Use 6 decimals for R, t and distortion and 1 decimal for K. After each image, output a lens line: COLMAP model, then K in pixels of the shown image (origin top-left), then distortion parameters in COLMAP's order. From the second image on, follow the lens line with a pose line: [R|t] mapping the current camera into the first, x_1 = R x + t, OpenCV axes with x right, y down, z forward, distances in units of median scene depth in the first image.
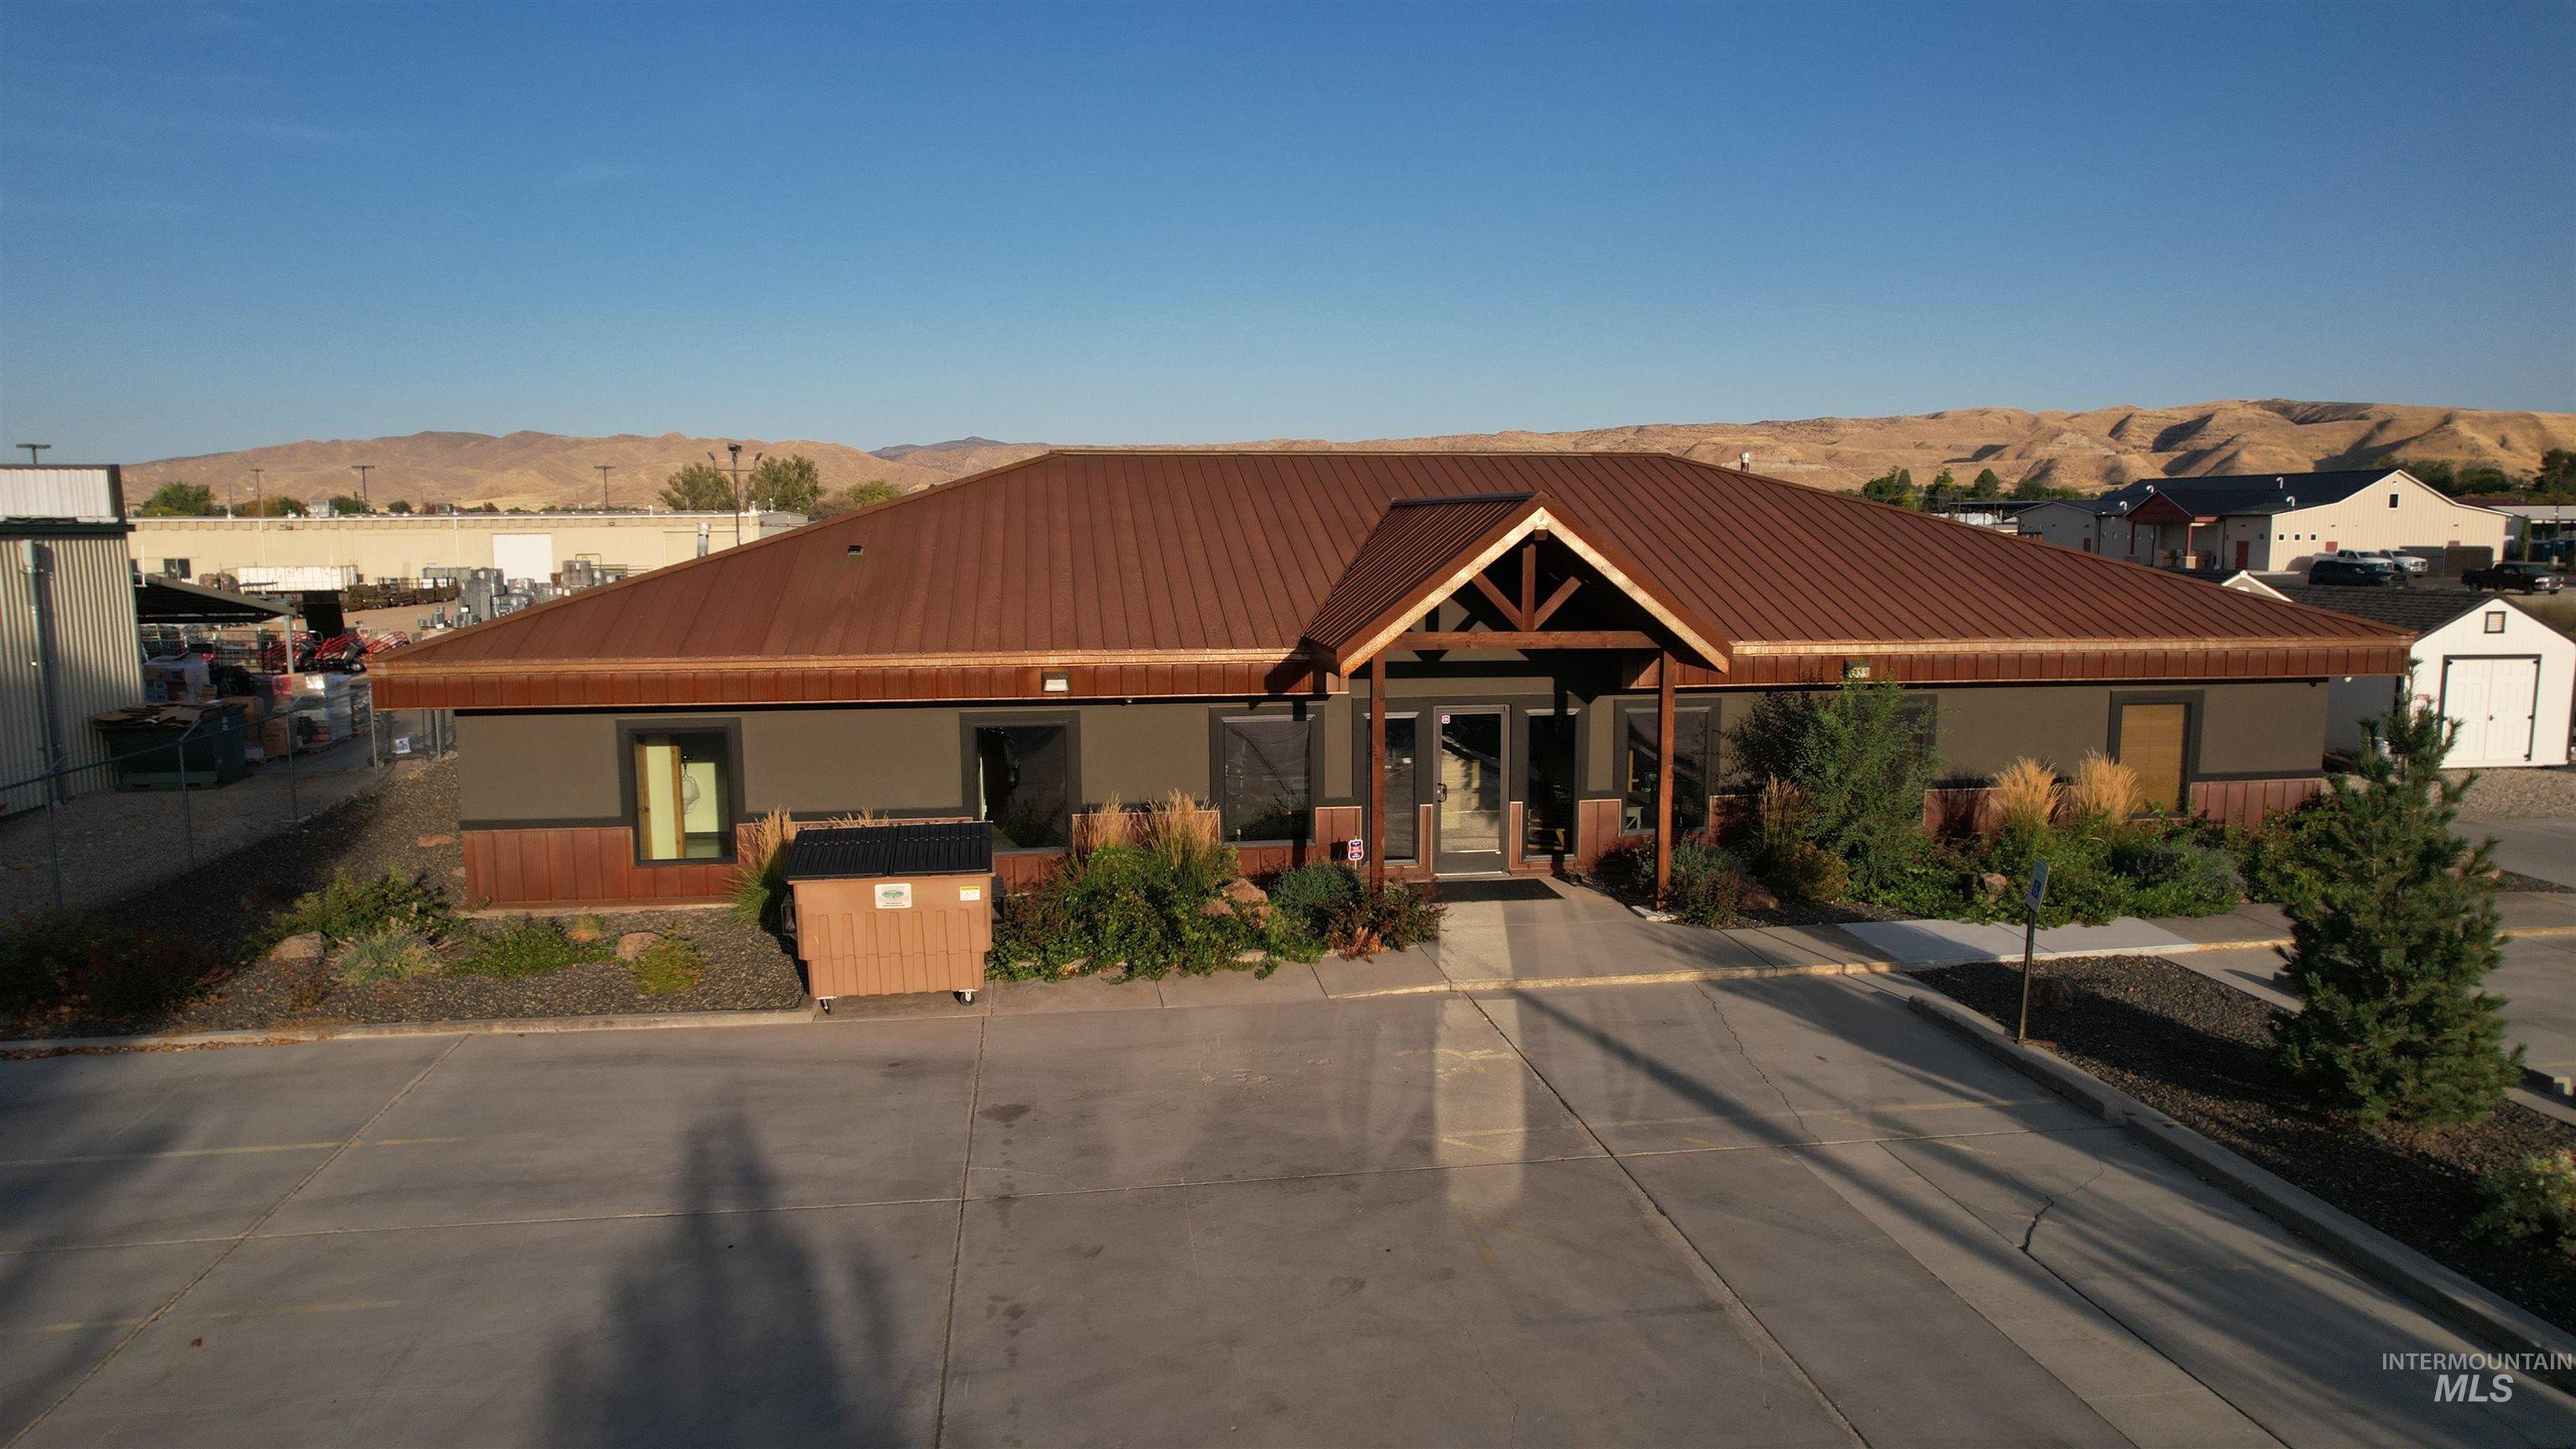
lens RADIAL K [[1606.5, 0, 1288.0], [0, 1606.5, 724.5], [0, 0, 1]] dist [-0.058654, 0.039168]
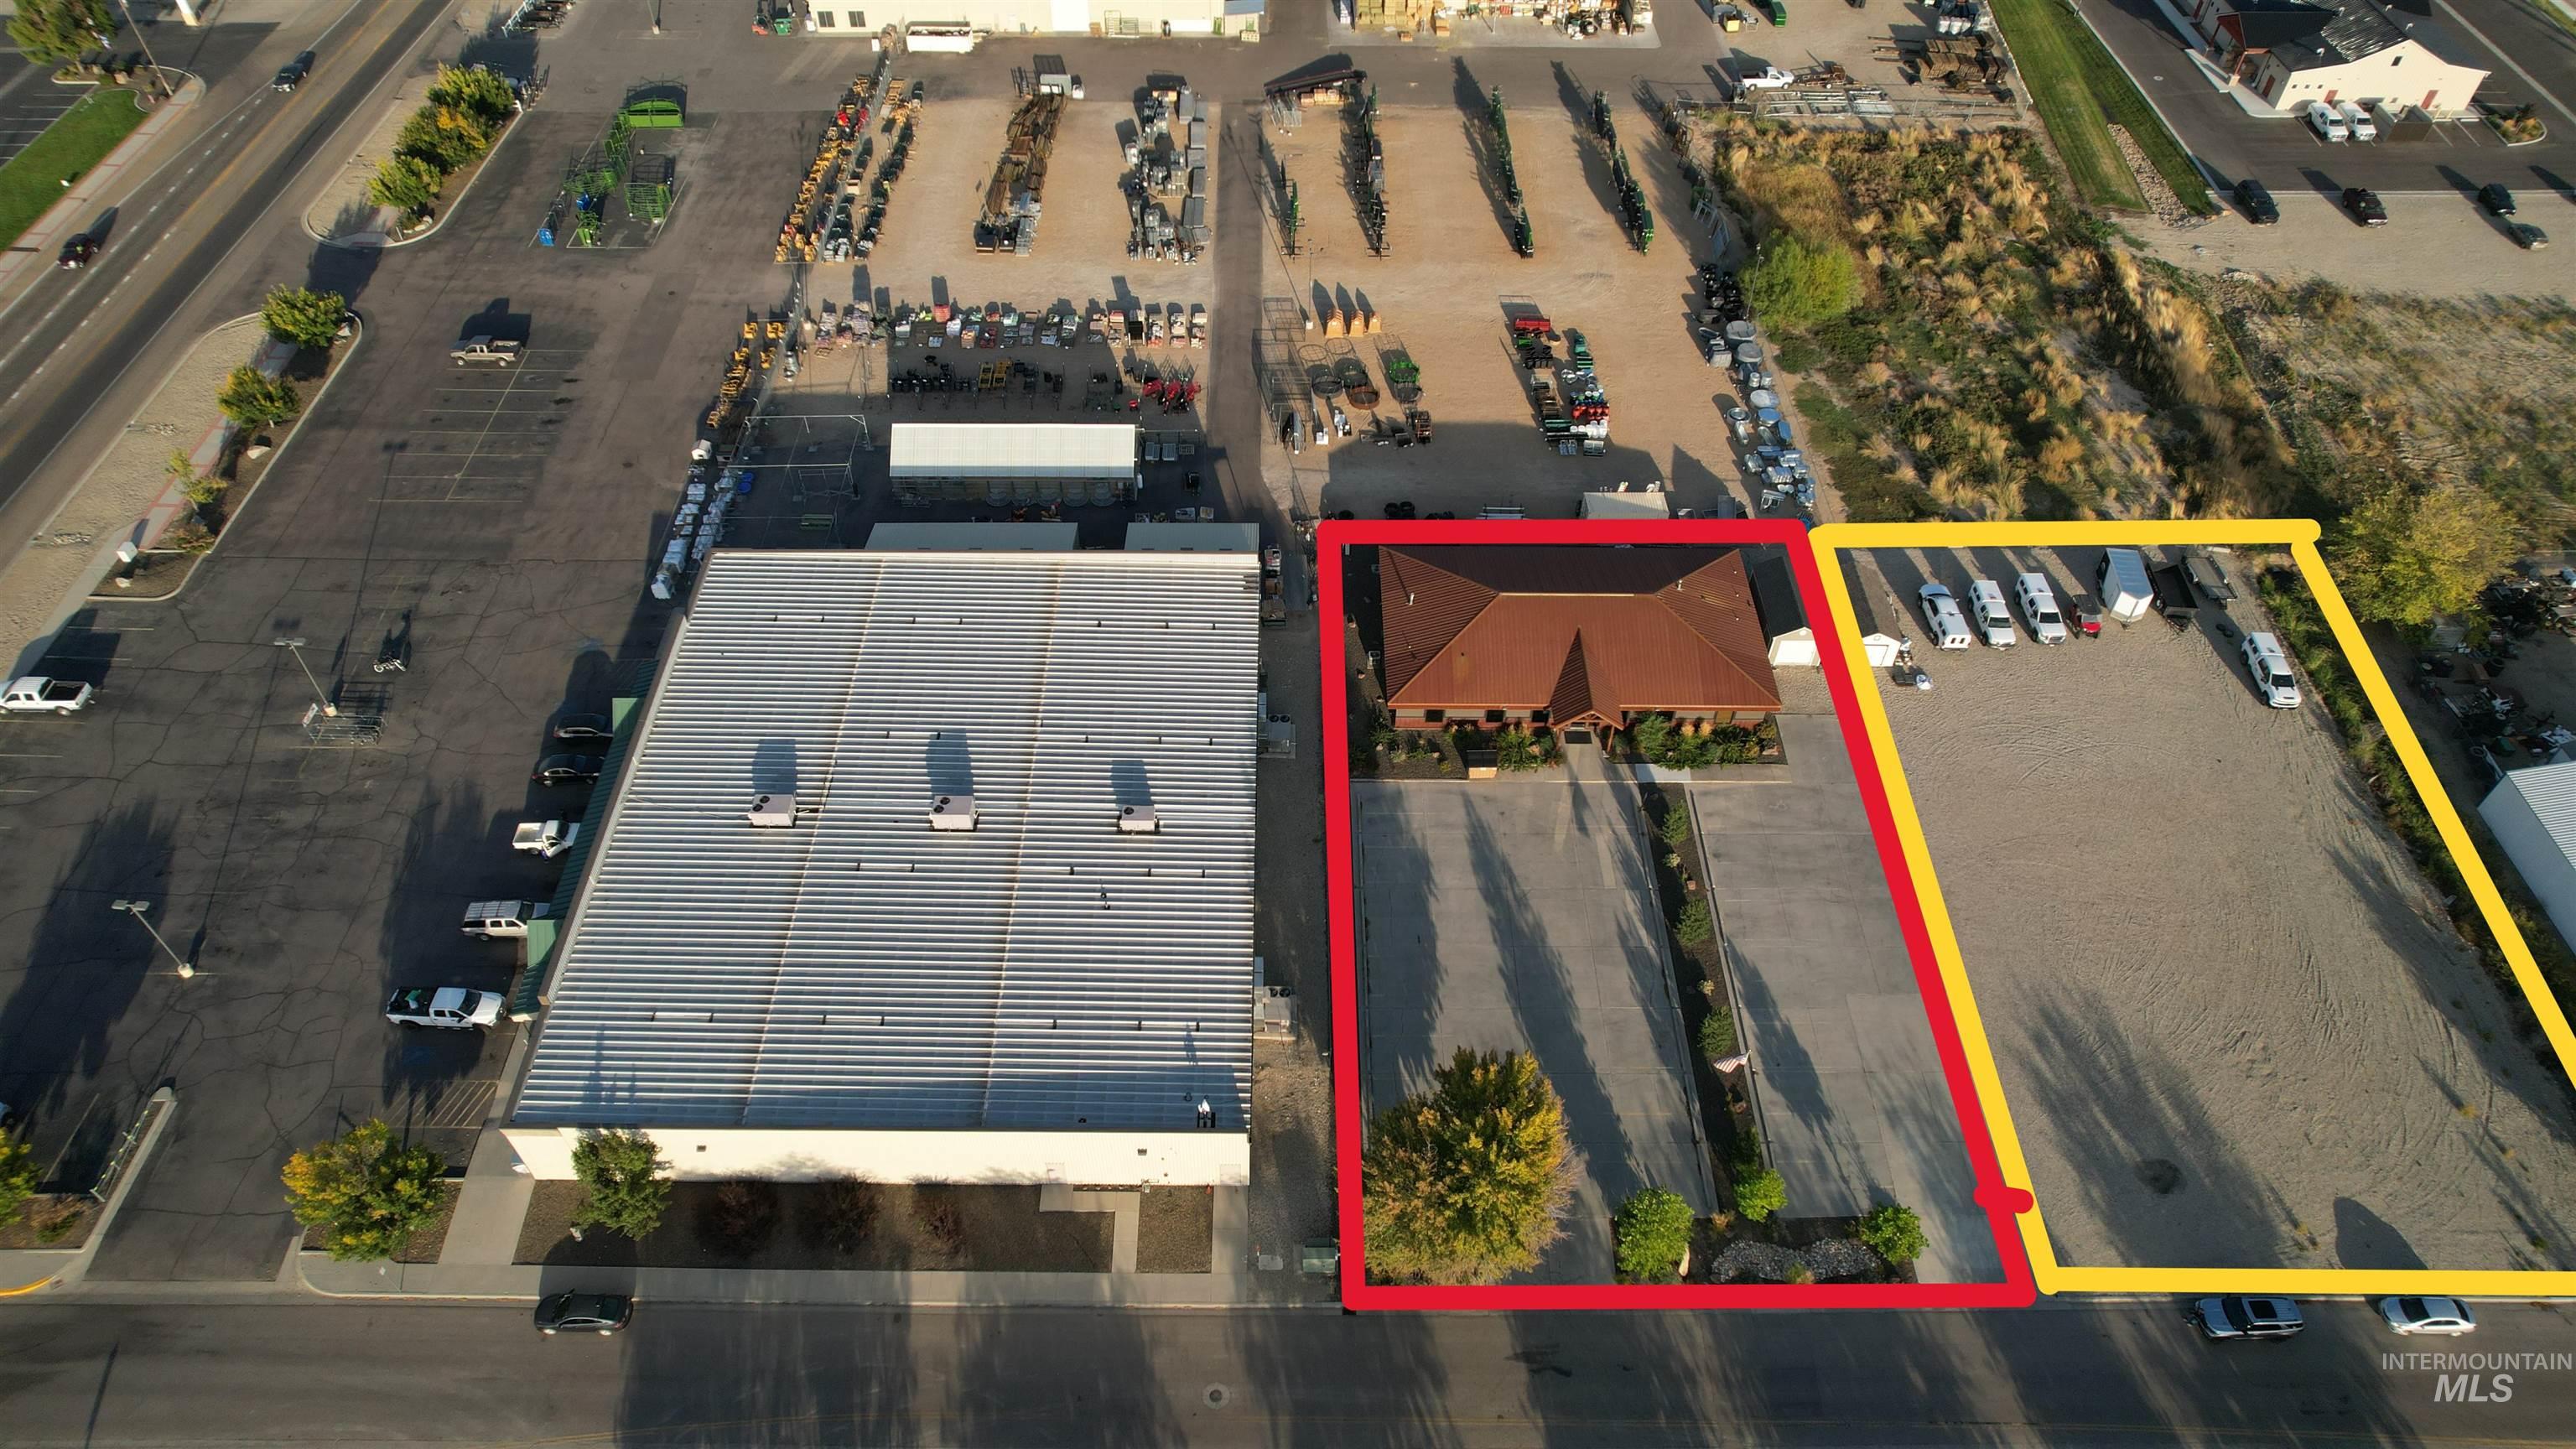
lens RADIAL K [[1606.5, 0, 1288.0], [0, 1606.5, 724.5], [0, 0, 1]] dist [-0.058654, 0.039168]
pose [[0.989636, 0.115552, -0.085256, -0.492131], [-0.035579, 0.772496, 0.634022, -4.199177], [0.139122, -0.624418, 0.768601, -4.109826]]
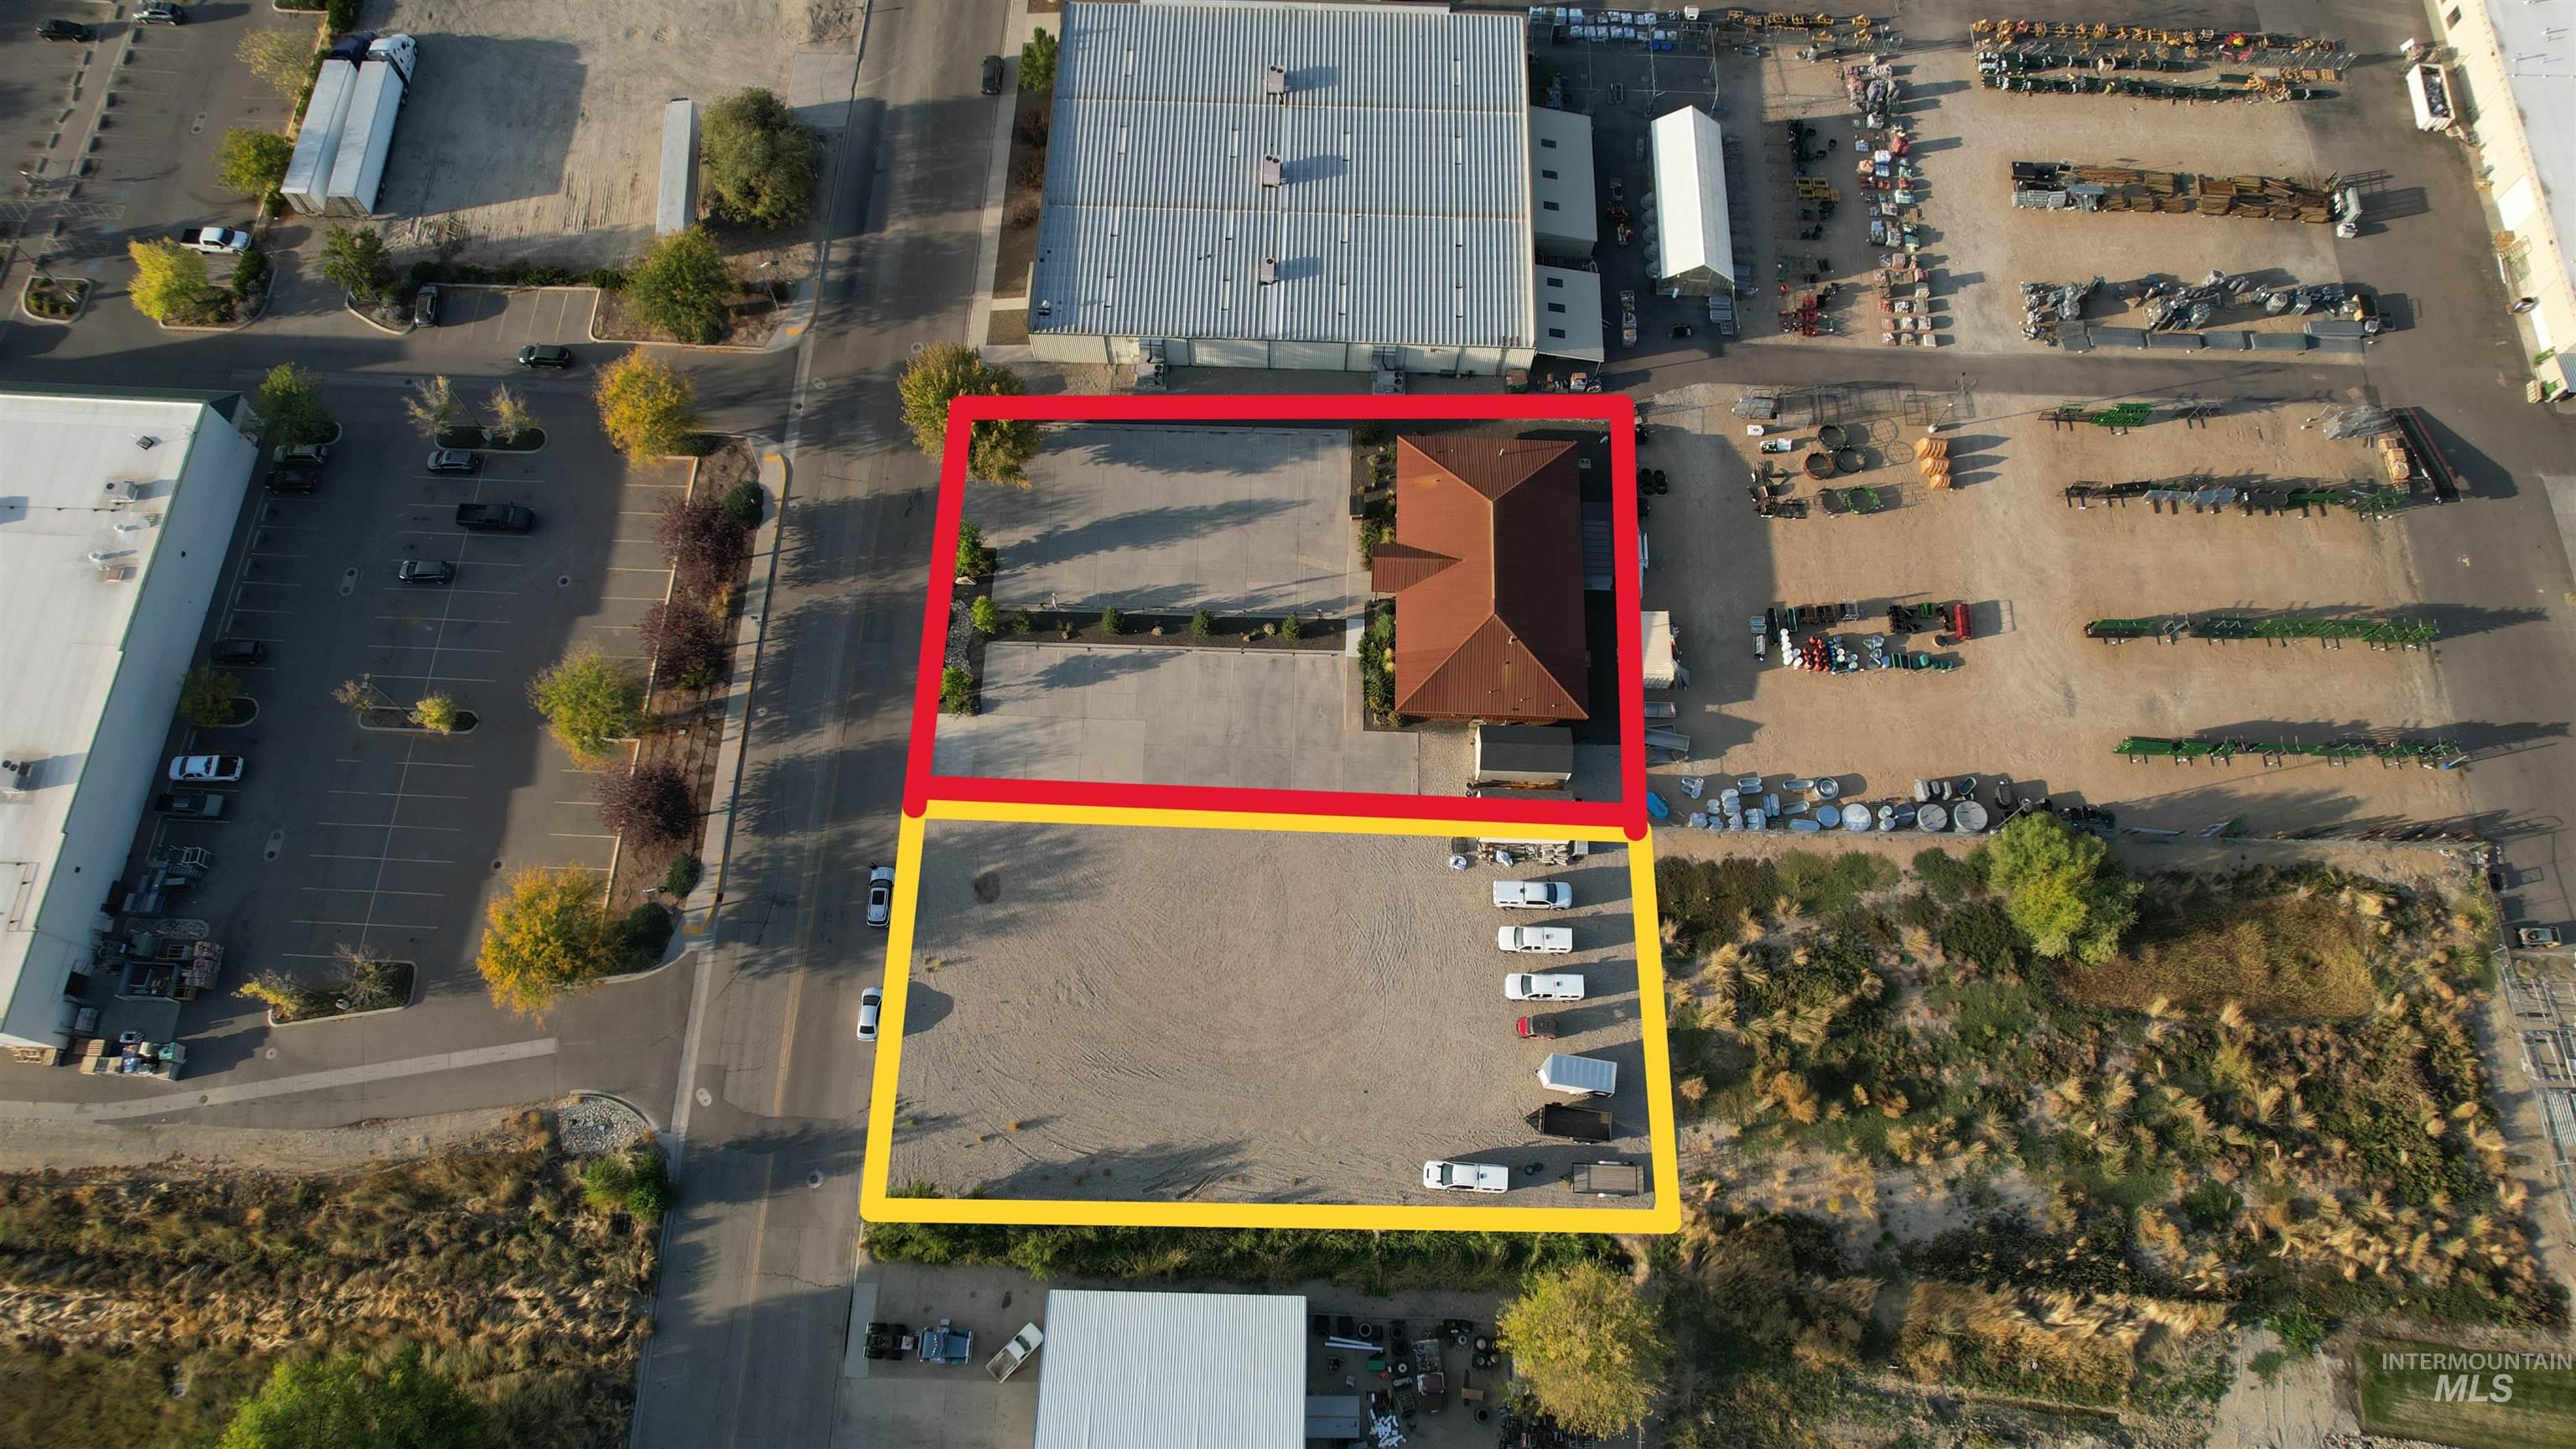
lens RADIAL K [[1606.5, 0, 1288.0], [0, 1606.5, 724.5], [0, 0, 1]] dist [-0.058654, 0.039168]
pose [[-0.162080, 0.920200, -0.356318, 4.143586], [-0.160039, 0.331799, 0.929676, -7.713991], [0.973713, 0.207706, 0.093490, 0.141142]]
